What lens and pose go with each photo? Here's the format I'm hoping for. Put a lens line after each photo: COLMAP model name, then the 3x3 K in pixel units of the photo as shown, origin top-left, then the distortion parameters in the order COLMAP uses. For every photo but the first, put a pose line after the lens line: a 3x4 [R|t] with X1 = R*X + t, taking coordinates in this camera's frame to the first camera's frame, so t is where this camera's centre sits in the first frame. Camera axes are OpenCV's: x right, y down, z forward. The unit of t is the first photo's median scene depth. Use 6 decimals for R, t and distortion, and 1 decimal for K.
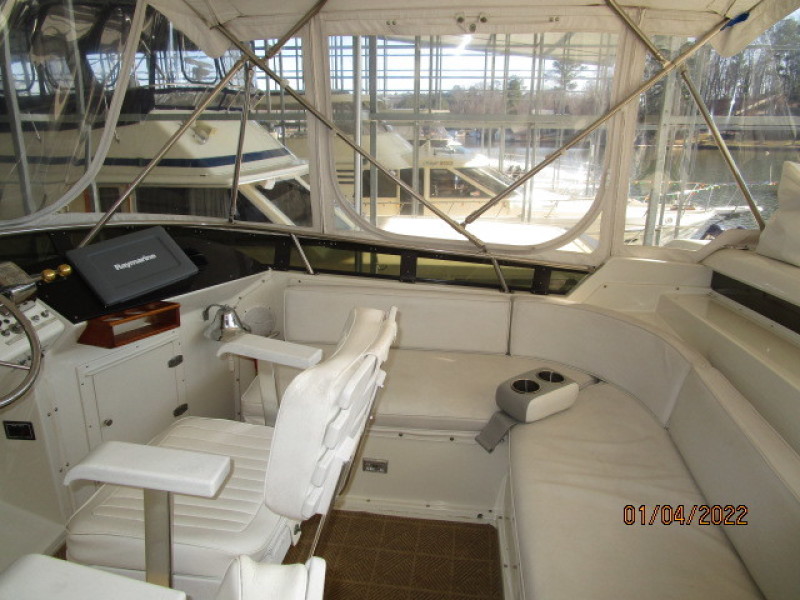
lens RADIAL K [[570.2, 0, 400.0], [0, 570.2, 300.0], [0, 0, 1]] dist [-0.026088, 0.006209]
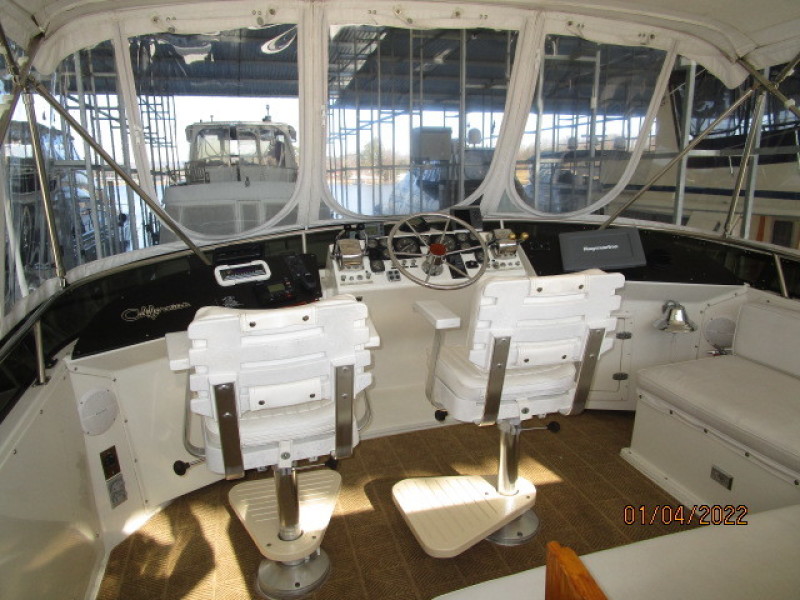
lens RADIAL K [[570.2, 0, 400.0], [0, 570.2, 300.0], [0, 0, 1]] dist [-0.026088, 0.006209]
pose [[0.380647, 0.191423, -0.904691, 0.514657], [-0.253825, 0.962391, 0.096835, 0.036218], [0.889202, 0.192773, 0.414919, 0.029041]]
